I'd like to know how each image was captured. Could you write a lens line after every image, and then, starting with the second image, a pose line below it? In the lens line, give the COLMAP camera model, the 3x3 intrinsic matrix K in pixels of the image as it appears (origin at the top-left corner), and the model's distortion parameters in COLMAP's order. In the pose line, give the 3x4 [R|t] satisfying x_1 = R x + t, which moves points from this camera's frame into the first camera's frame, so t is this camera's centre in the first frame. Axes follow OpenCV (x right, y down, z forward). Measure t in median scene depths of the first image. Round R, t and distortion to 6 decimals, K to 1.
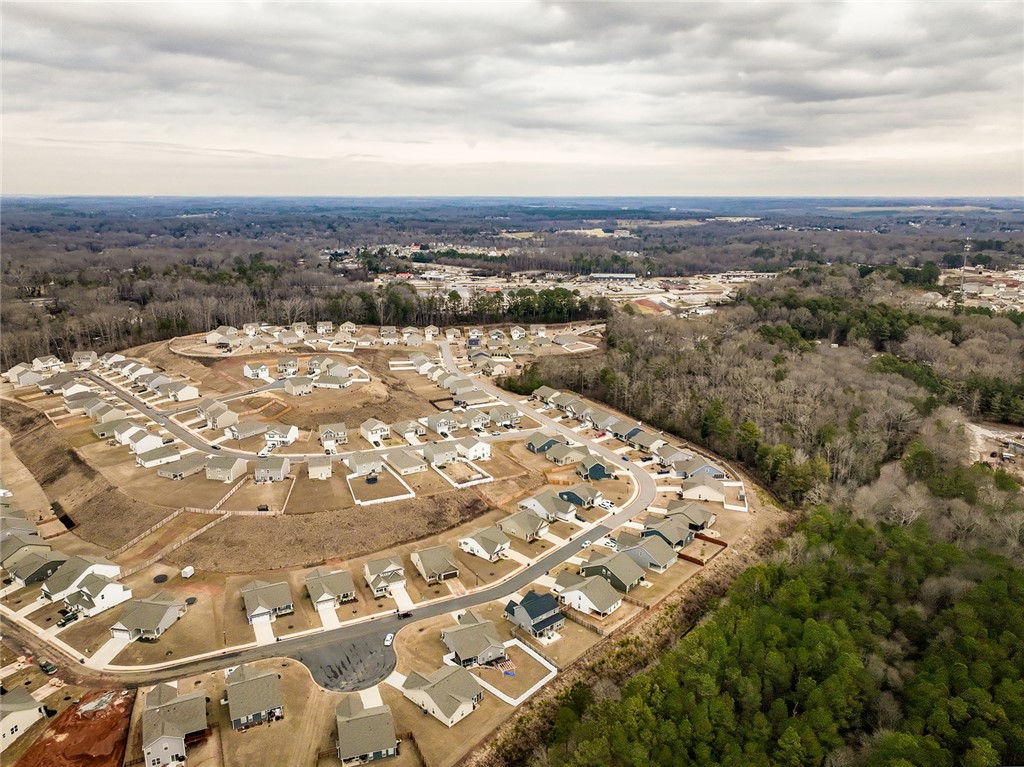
lens RADIAL K [[730.8, 0, 512.0], [0, 730.8, 383.5], [0, 0, 1]] dist [0.009265, 0.005548]
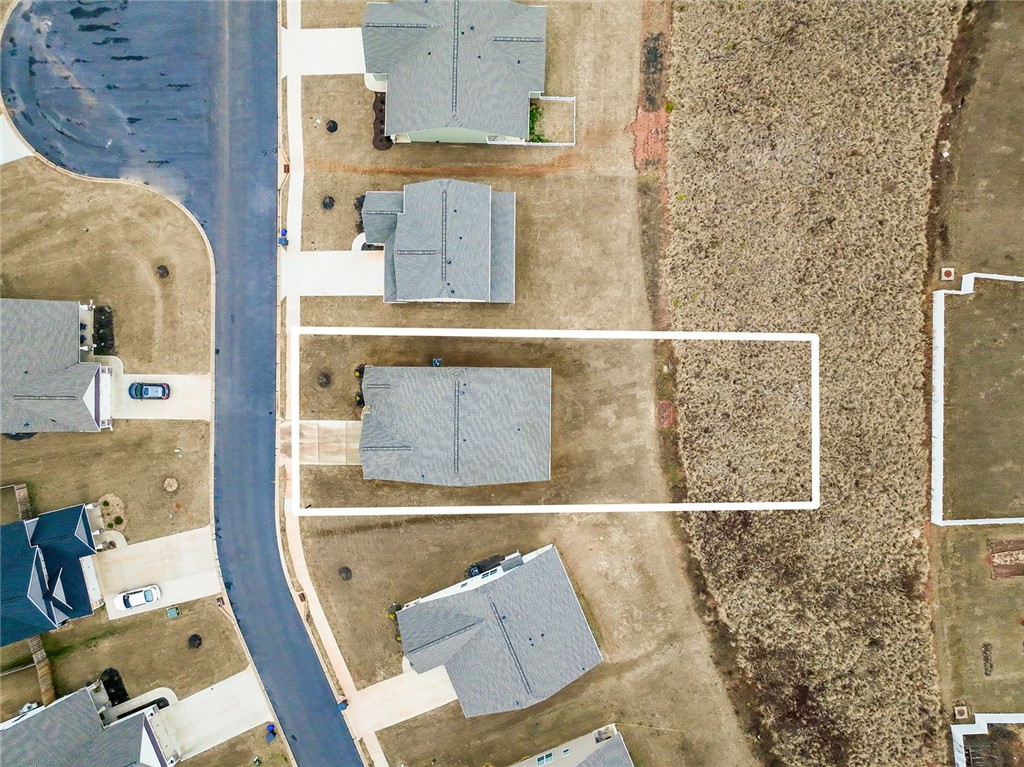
lens RADIAL K [[730.8, 0, 512.0], [0, 730.8, 383.5], [0, 0, 1]] dist [0.009265, 0.005548]
pose [[-0.444550, 0.895433, 0.023966, -0.158846], [-0.221383, -0.135756, 0.965691, -0.054794], [0.867966, 0.423993, 0.258584, 1.072768]]
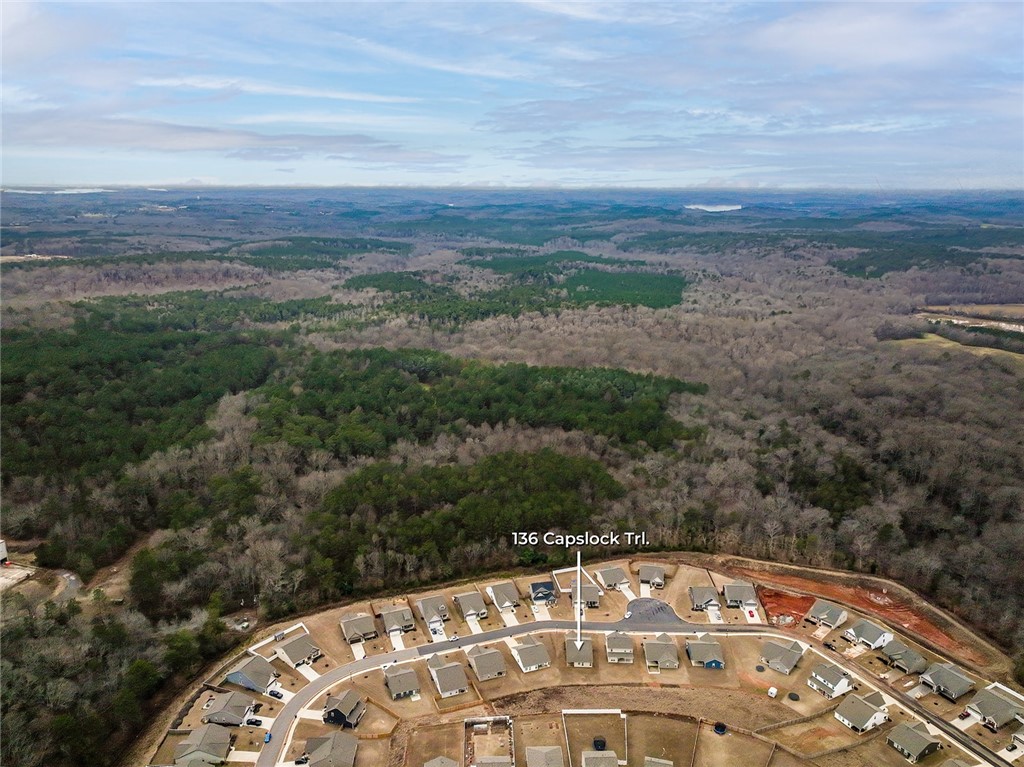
lens RADIAL K [[730.8, 0, 512.0], [0, 730.8, 383.5], [0, 0, 1]] dist [0.009265, 0.005548]
pose [[-0.882873, -0.128244, 0.451762, -0.603870], [0.115417, 0.873229, 0.473445, -0.906938], [-0.455209, 0.470133, -0.756148, 2.076899]]
